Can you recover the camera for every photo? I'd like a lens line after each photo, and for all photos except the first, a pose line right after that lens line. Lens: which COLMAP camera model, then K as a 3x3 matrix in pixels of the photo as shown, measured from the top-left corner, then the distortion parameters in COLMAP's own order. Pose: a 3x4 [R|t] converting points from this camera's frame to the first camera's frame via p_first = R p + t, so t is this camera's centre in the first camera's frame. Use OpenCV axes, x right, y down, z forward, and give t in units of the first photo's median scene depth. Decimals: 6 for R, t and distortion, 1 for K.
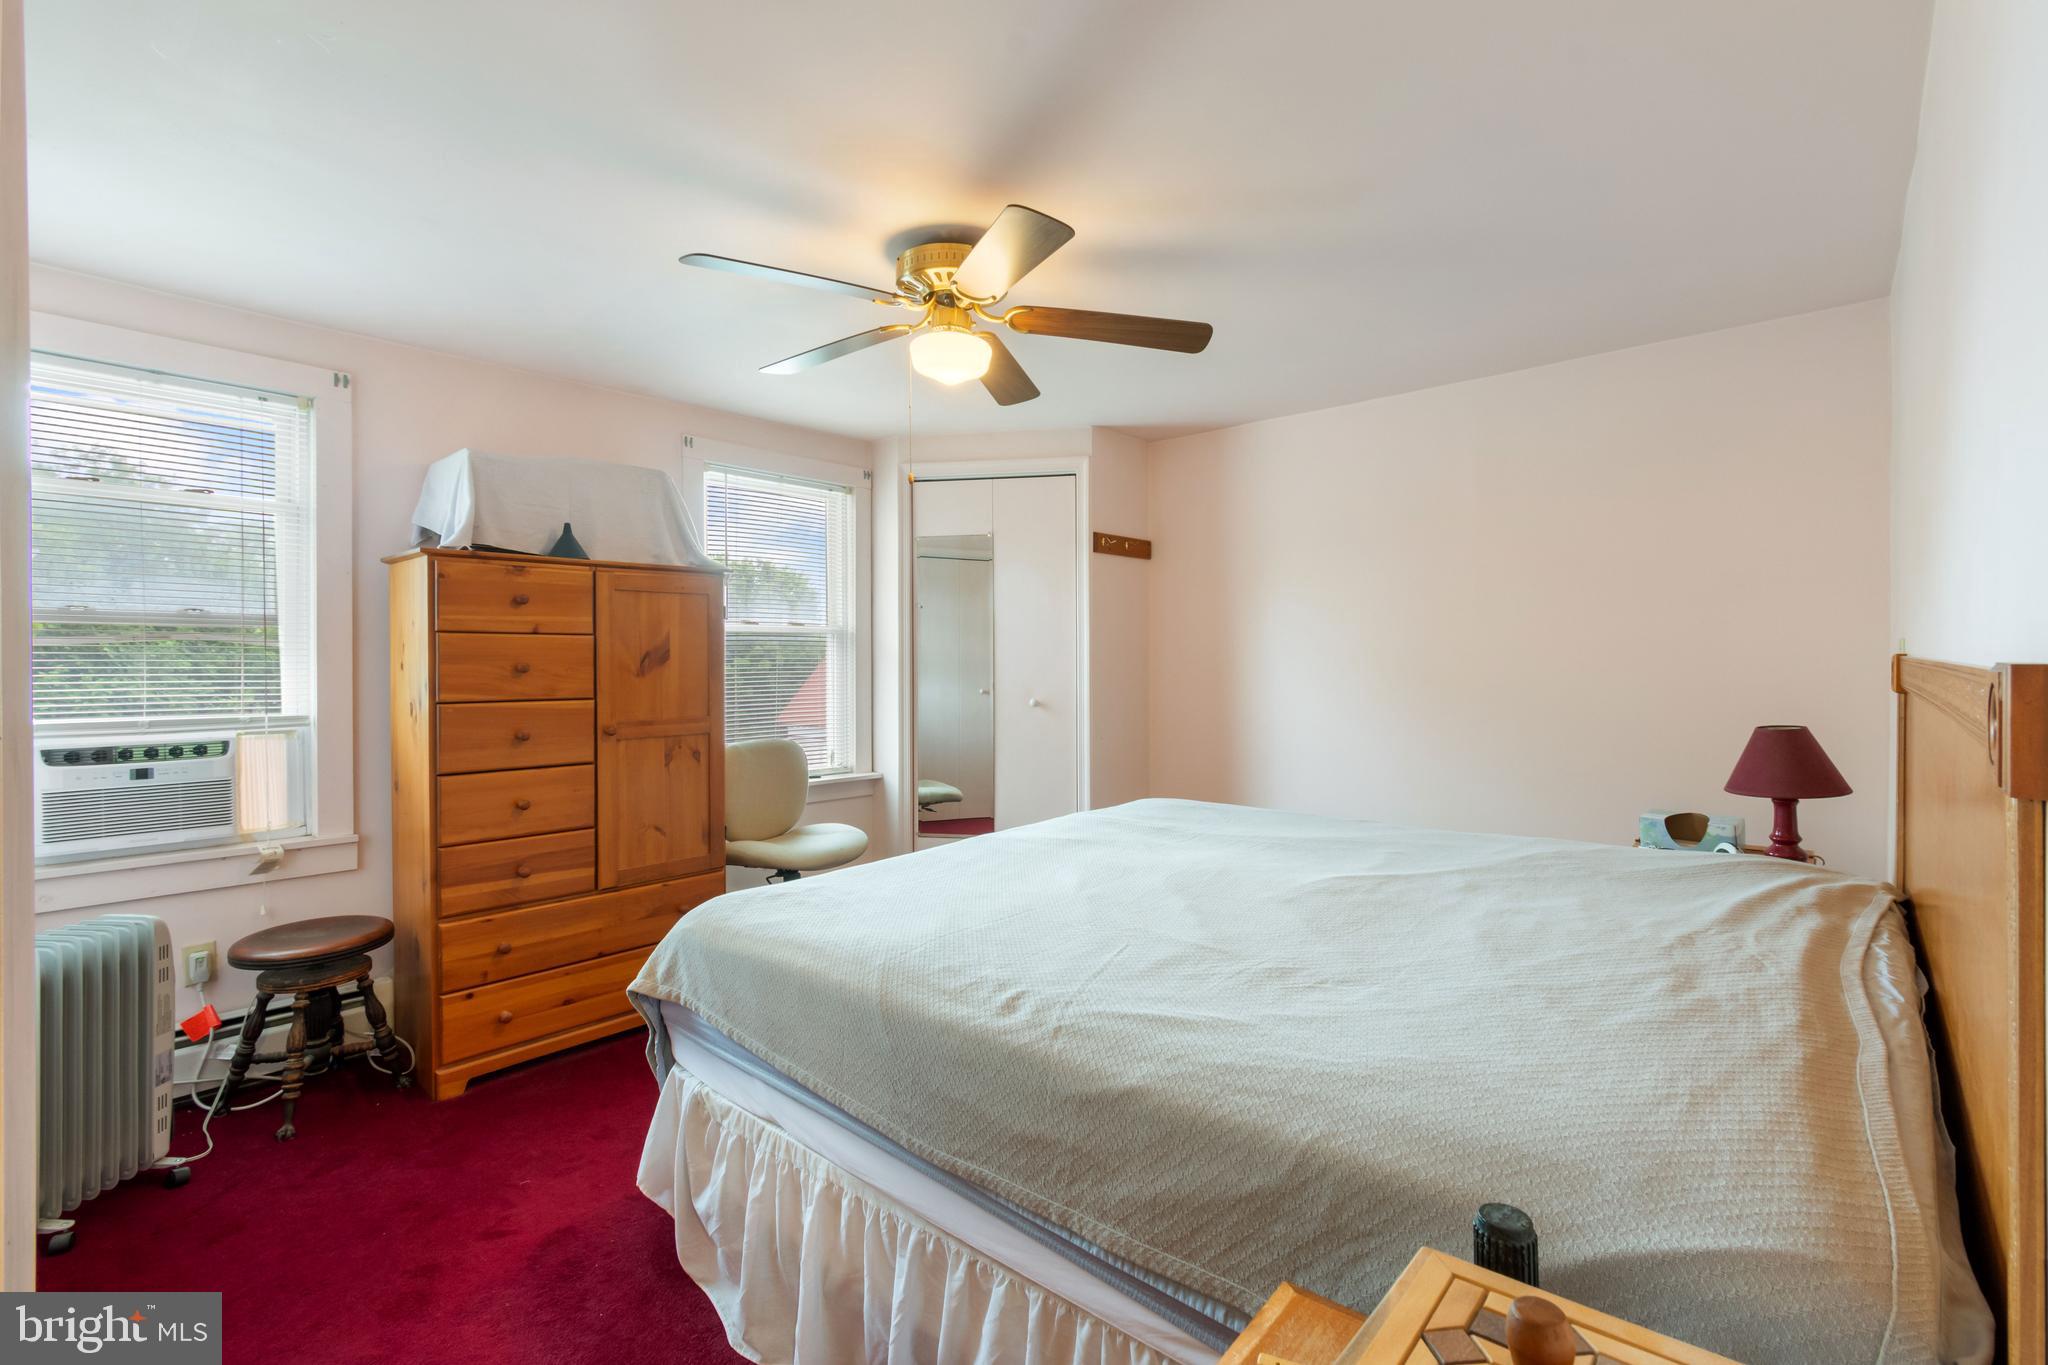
lens RADIAL K [[909.6, 0, 1025.2], [0, 909.6, 664.3], [0, 0, 1]] dist [-0.005045, -0.000495]
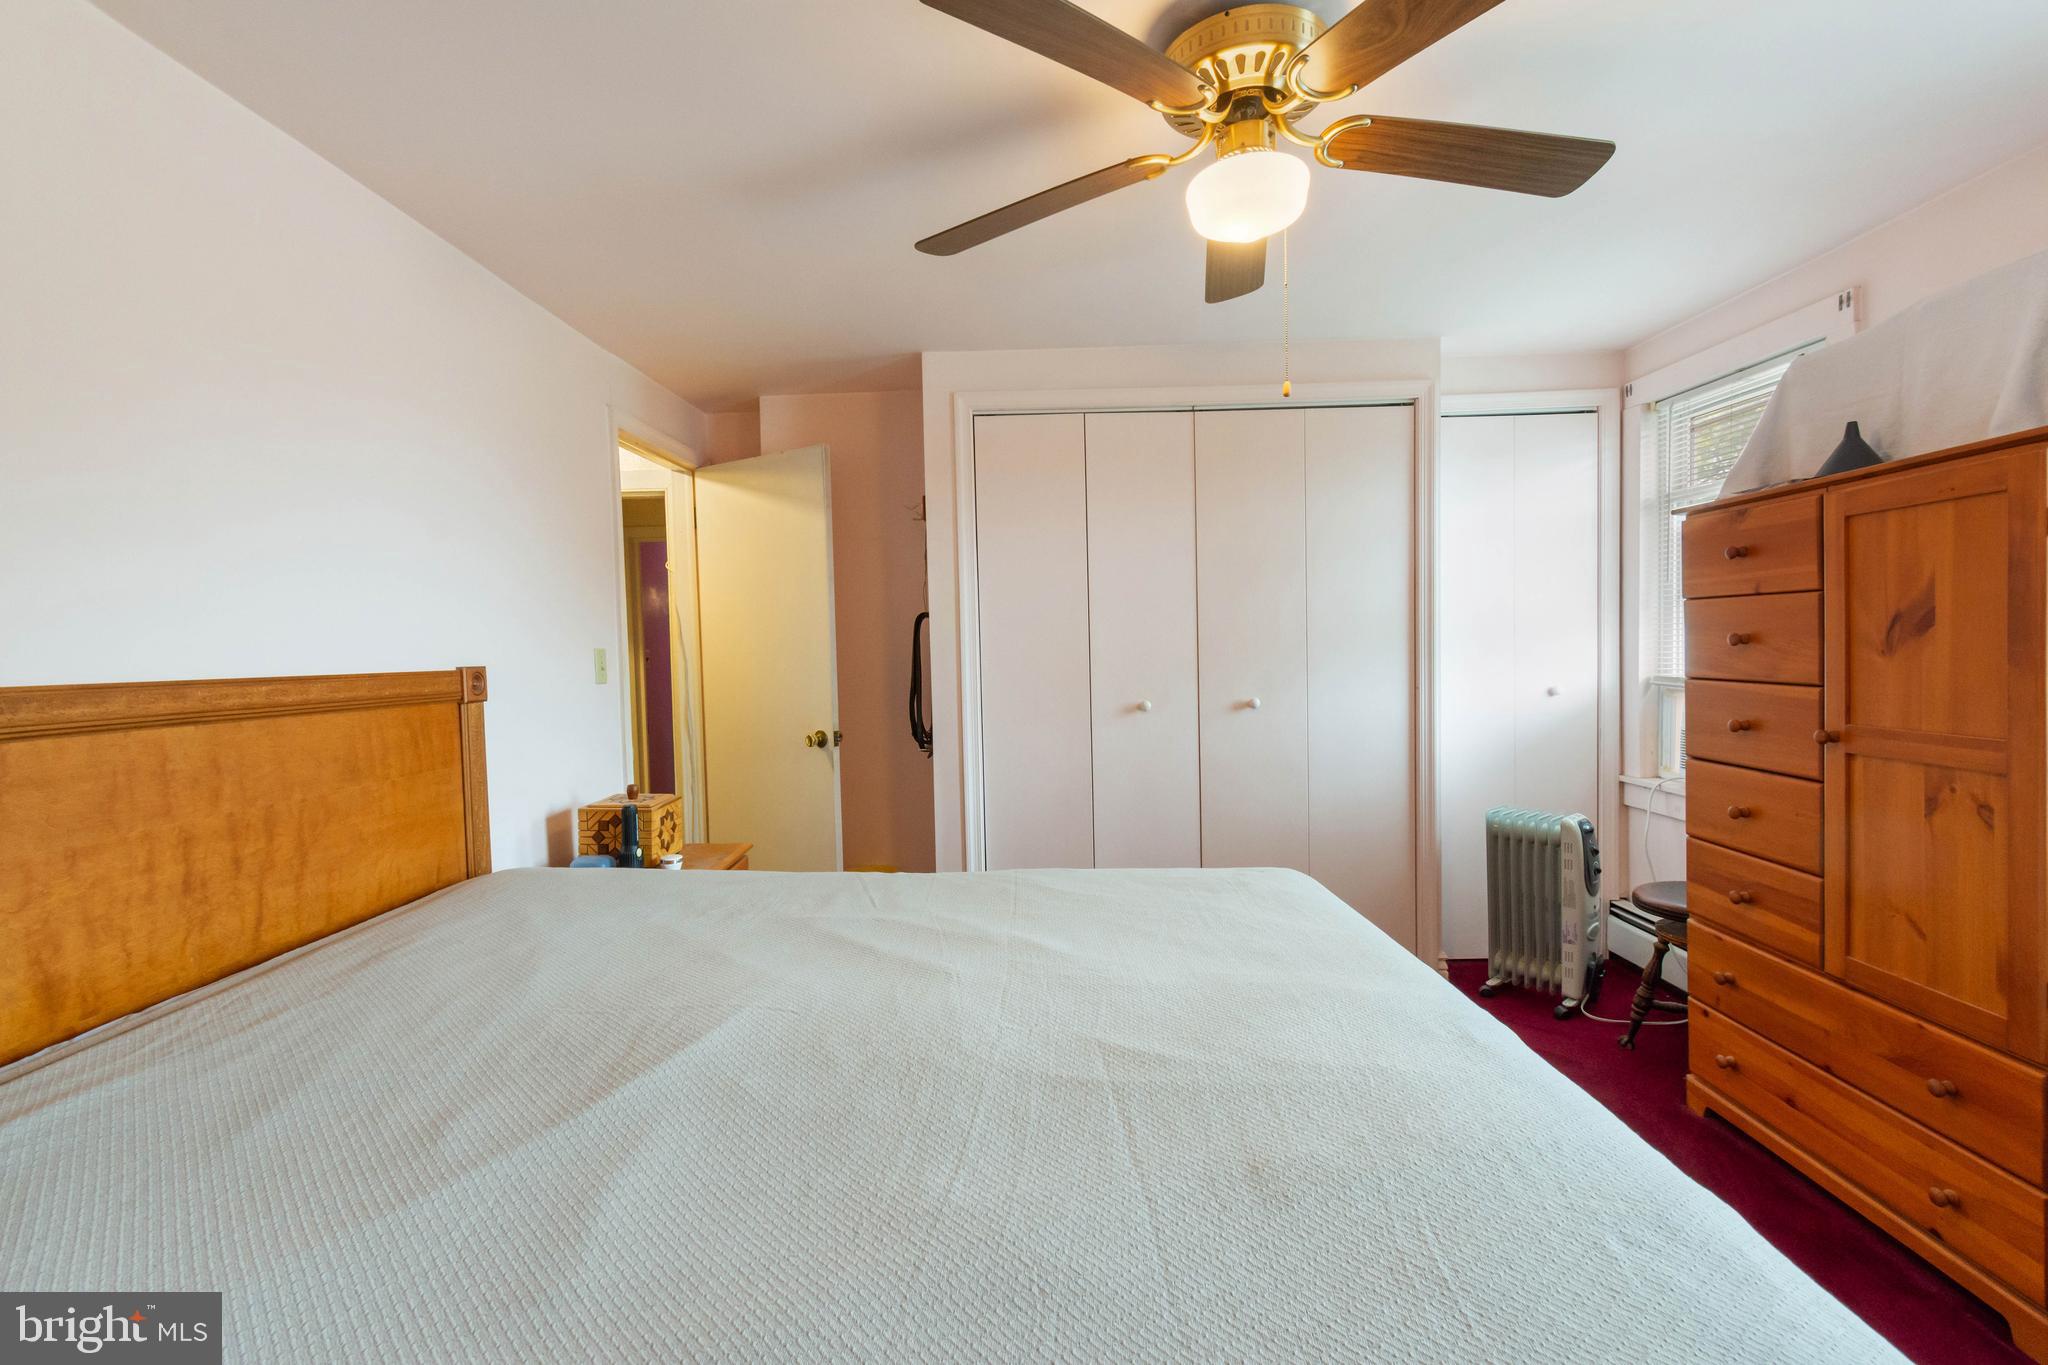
lens RADIAL K [[909.6, 0, 1023.3], [0, 909.6, 677.3], [0, 0, 1]] dist [-0.005045, -0.000495]
pose [[-0.762980, 0.047200, -0.644697, 0.399335], [0.026995, 0.998787, 0.041176, -0.011818], [0.645858, 0.014013, -0.763329, 1.121110]]
